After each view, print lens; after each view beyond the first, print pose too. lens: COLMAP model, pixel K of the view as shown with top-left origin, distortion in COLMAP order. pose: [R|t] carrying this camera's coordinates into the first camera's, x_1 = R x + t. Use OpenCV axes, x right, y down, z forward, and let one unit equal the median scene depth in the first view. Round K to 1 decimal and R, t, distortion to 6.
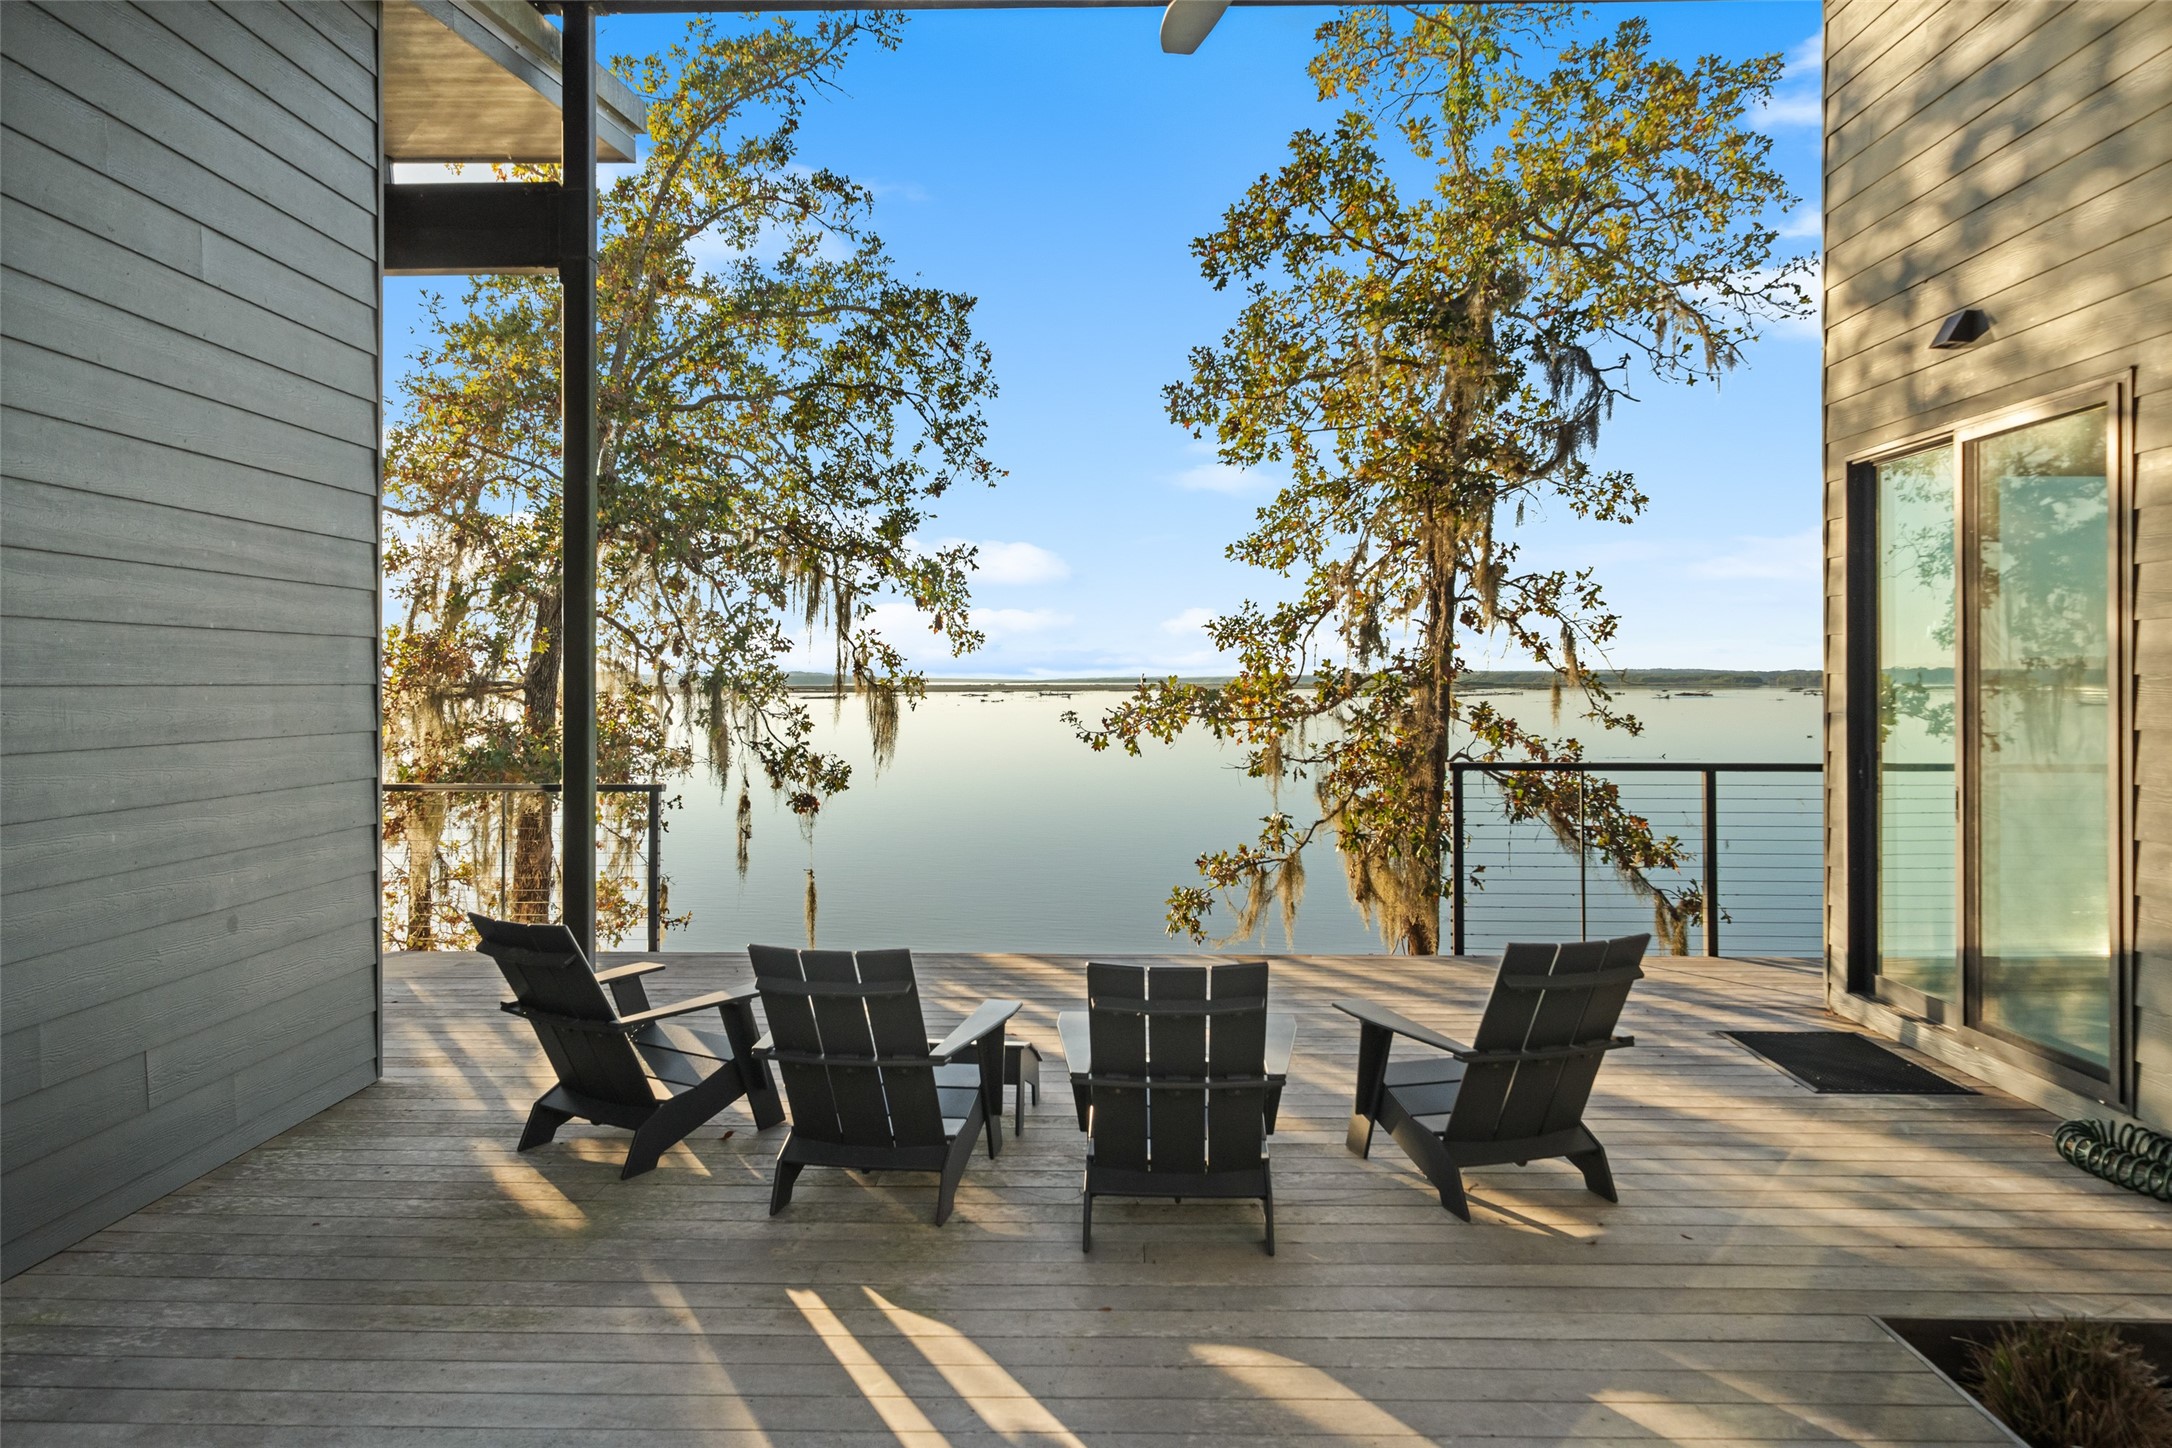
lens RADIAL K [[1406.1, 0, 1080.3], [0, 1406.1, 721.4], [0, 0, 1]] dist [0.006566, -0.000054]
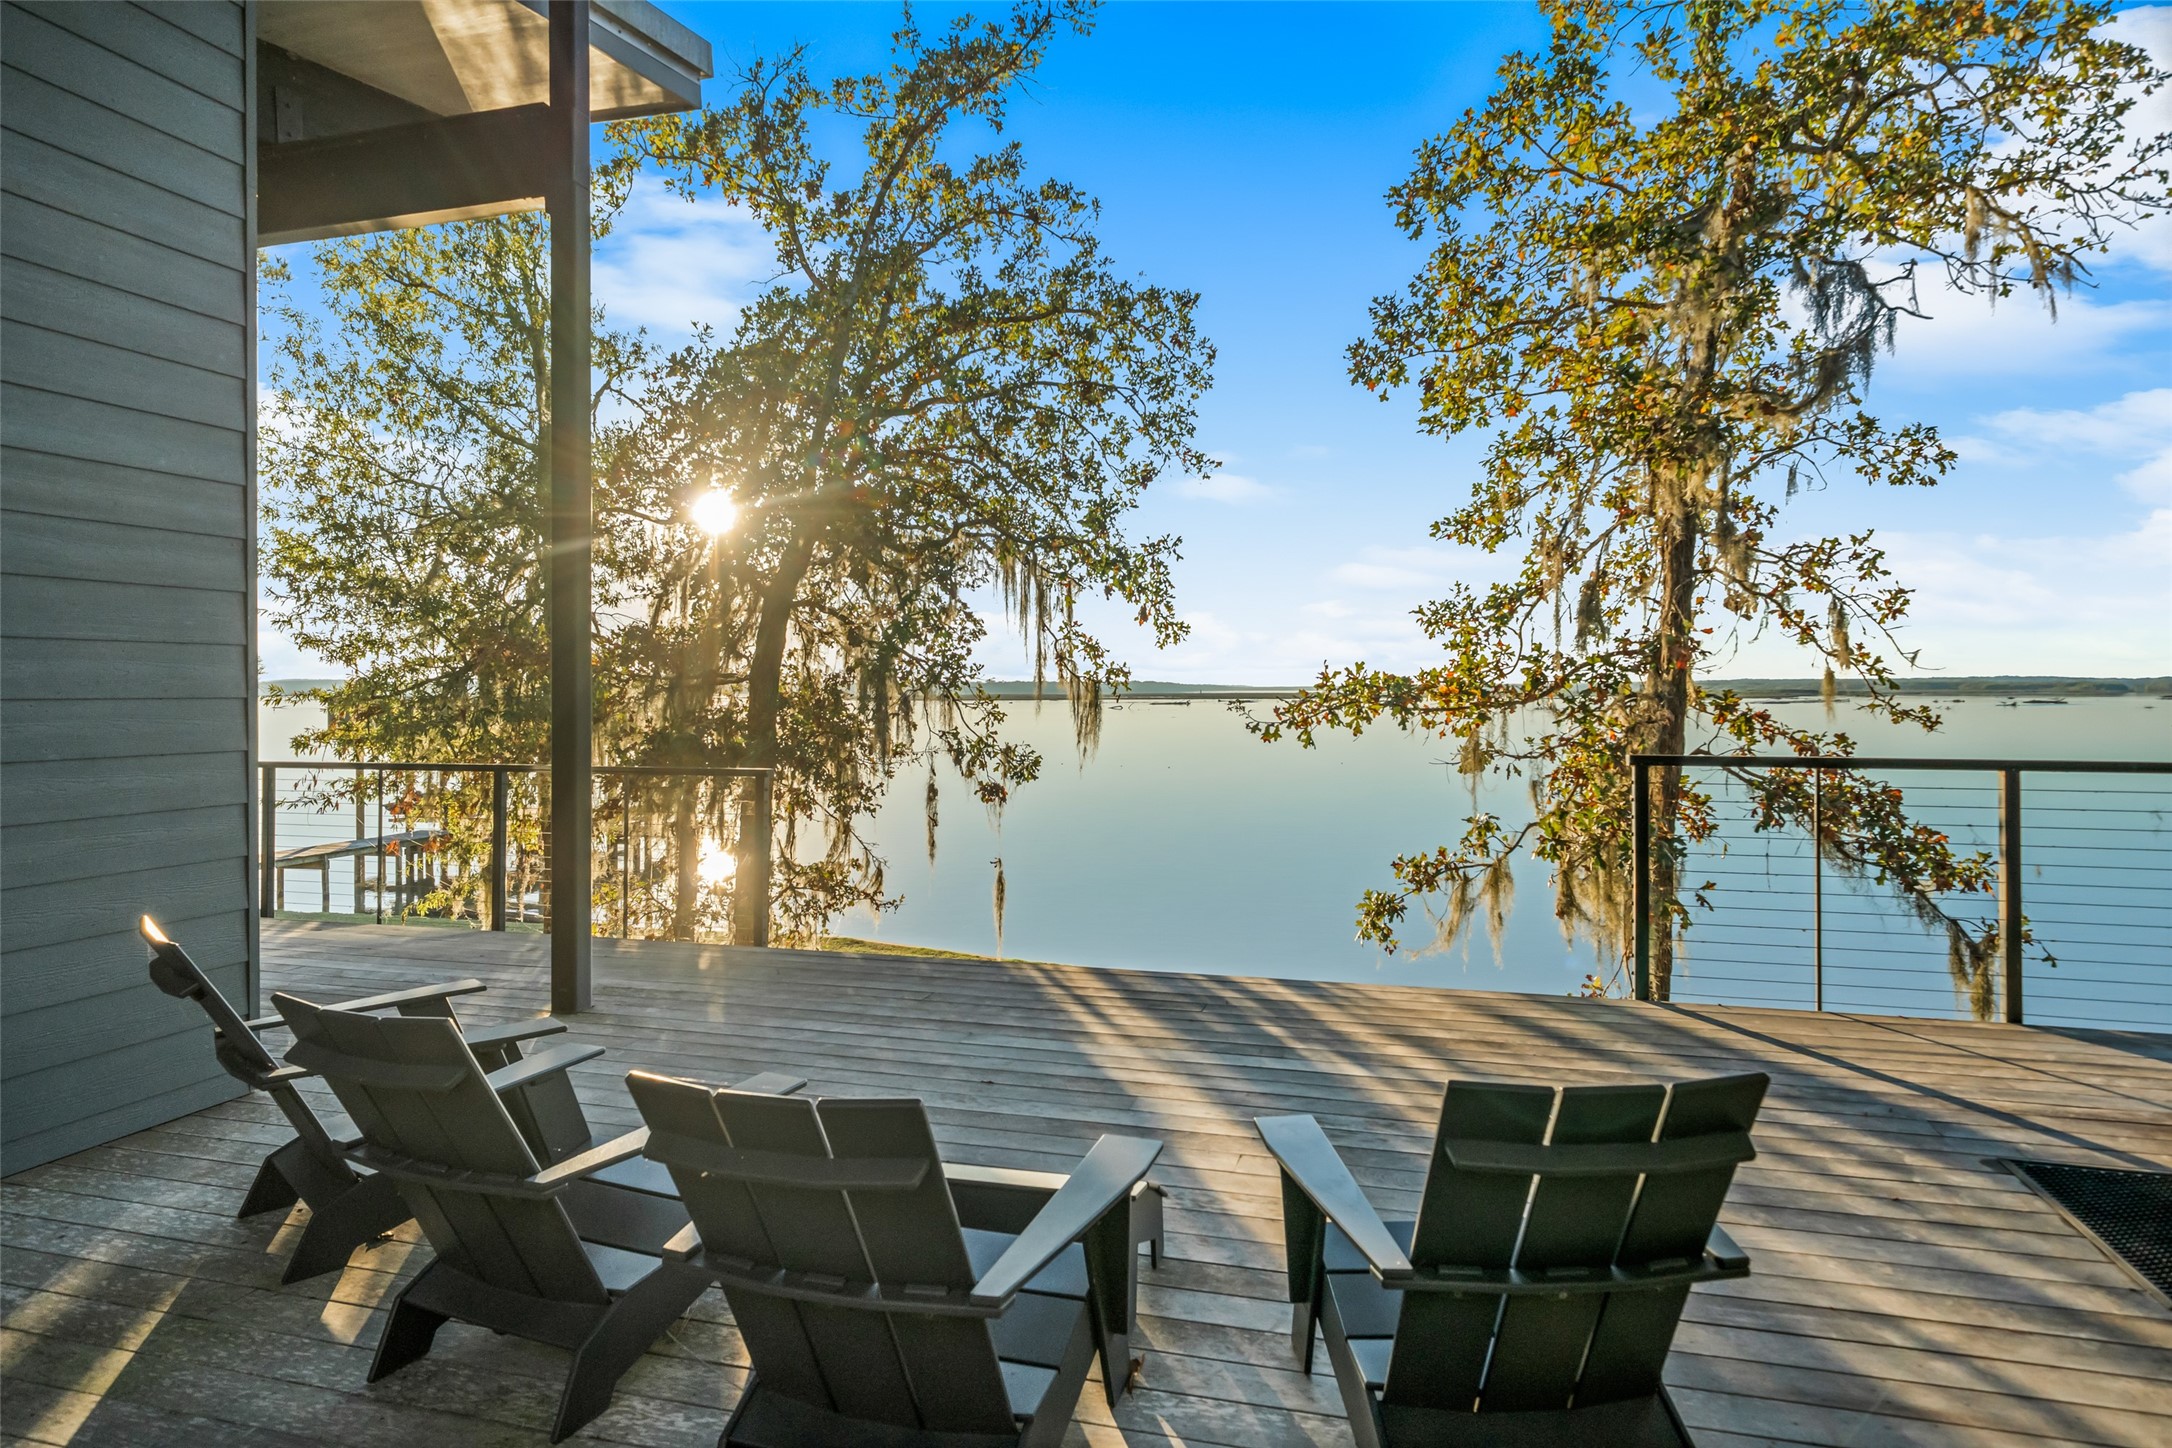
lens RADIAL K [[1232.9, 0, 1089.2], [0, 1232.9, 726.5], [0, 0, 1]] dist [0.002206, -0.000425]
pose [[0.969363, 0.006087, -0.245558, 0.089061], [-0.005689, 0.999981, 0.002329, 0.008589], [0.245567, -0.000861, 0.969379, 0.165305]]
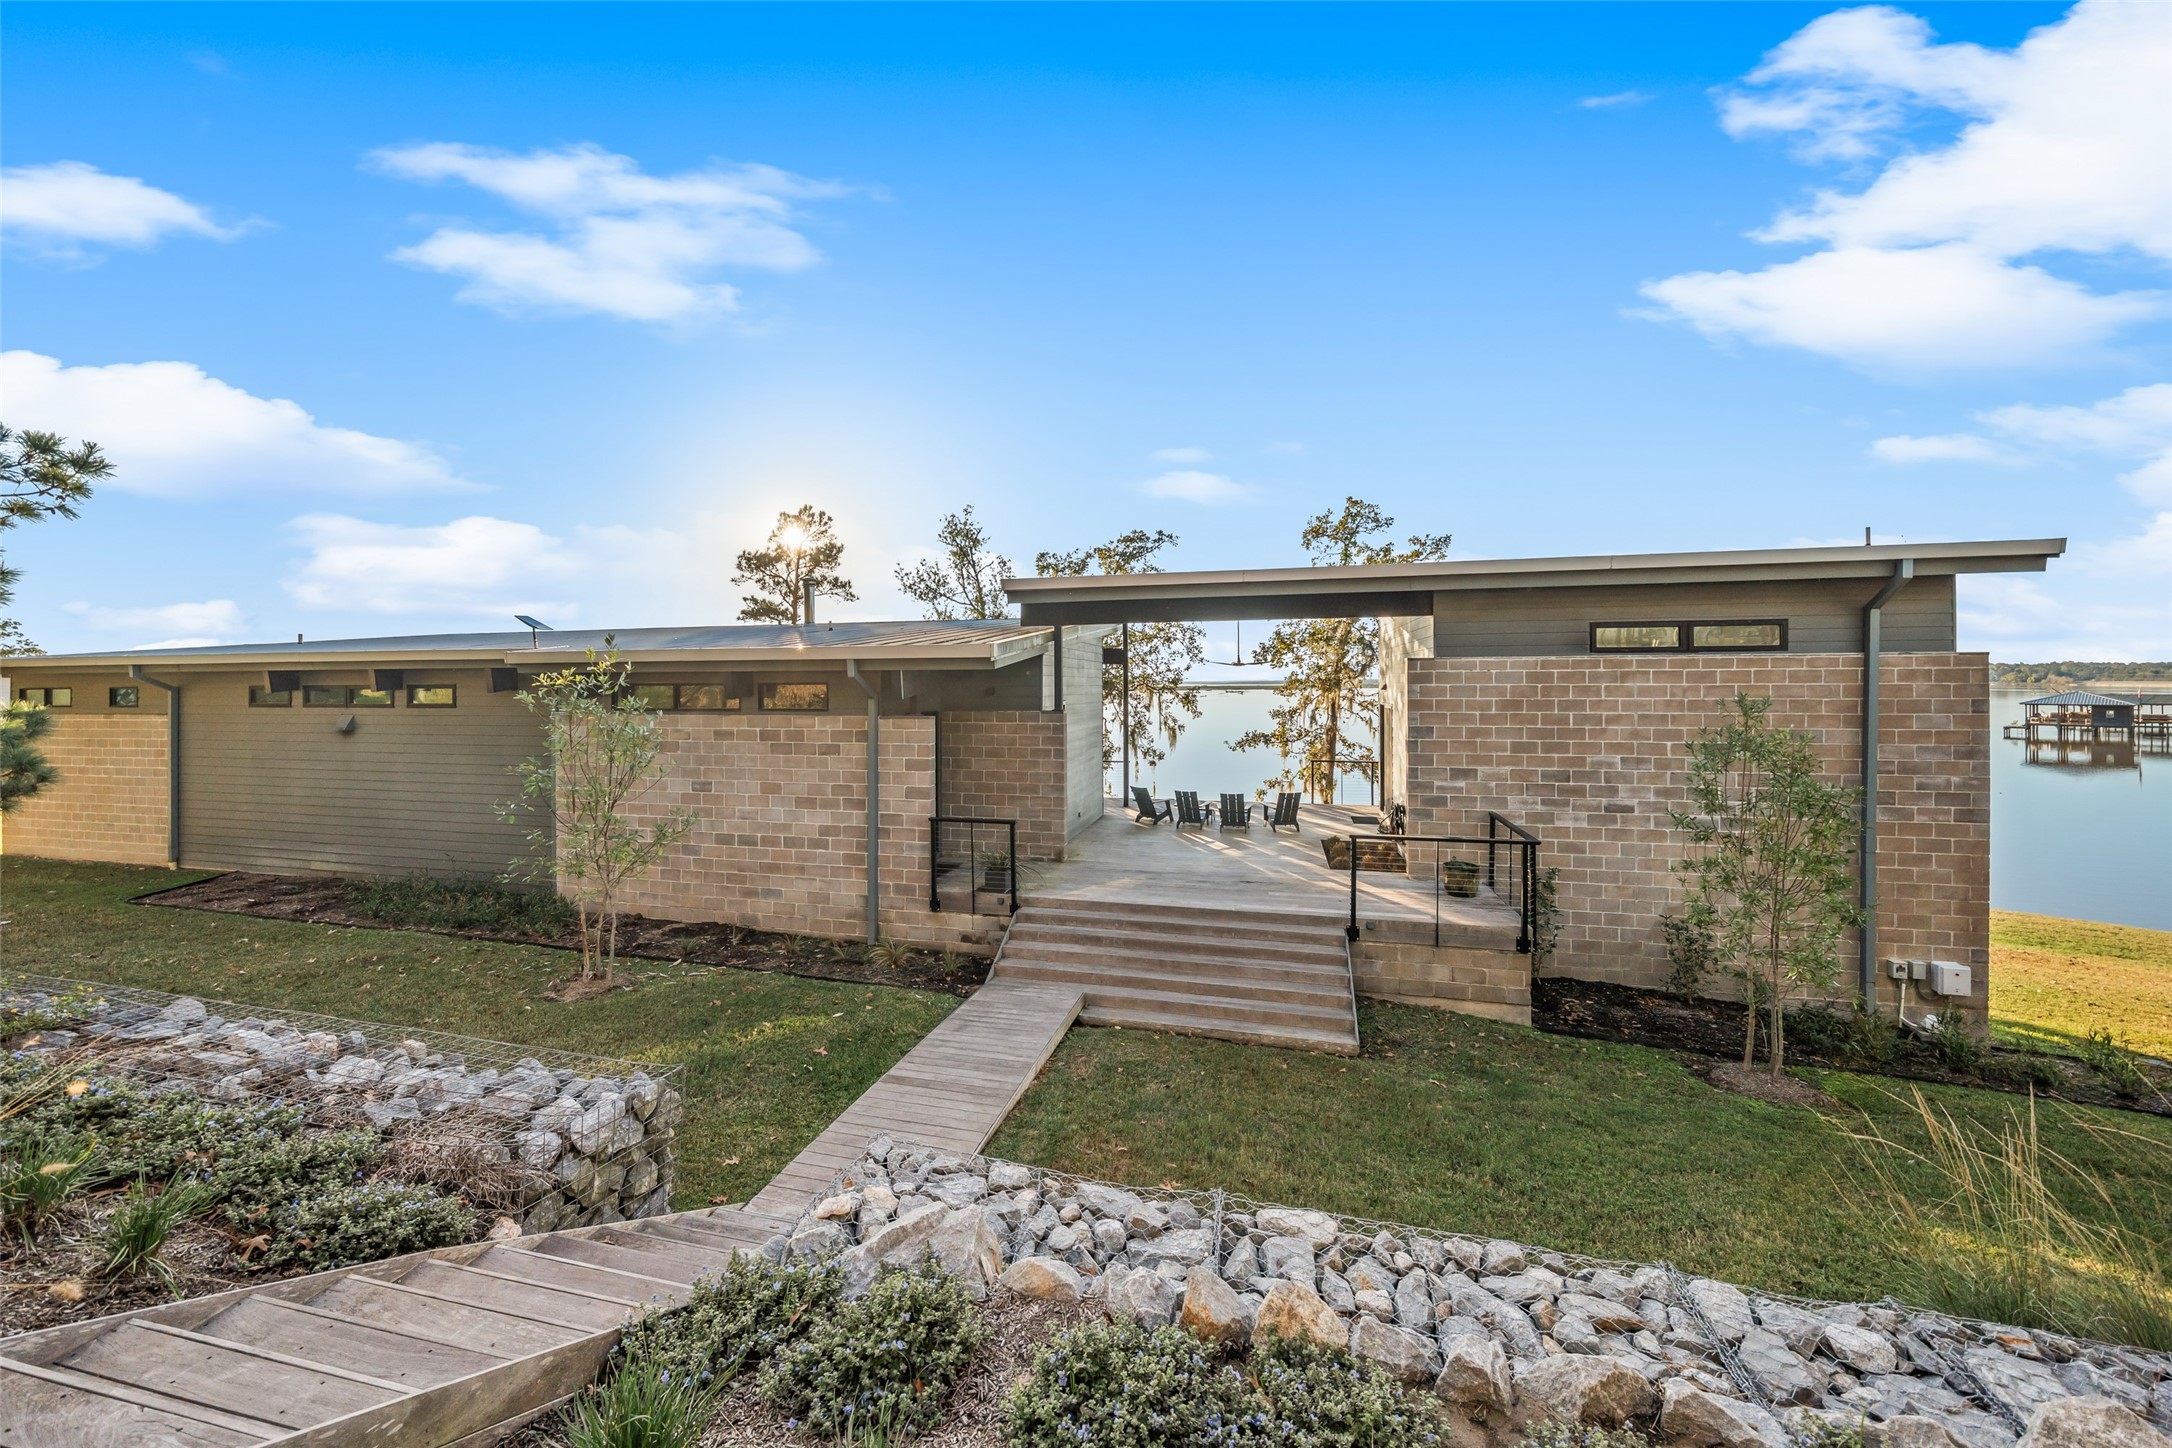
lens RADIAL K [[752.1, 0, 1094.3], [0, 752.1, 717.7], [0, 0, 1]] dist [-0.002062, -0.000062]
pose [[0.979767, 0.005328, -0.200069, 0.044128], [-0.002183, 0.999871, 0.015940, -0.090090], [0.200128, -0.015181, 0.979652, -0.936143]]
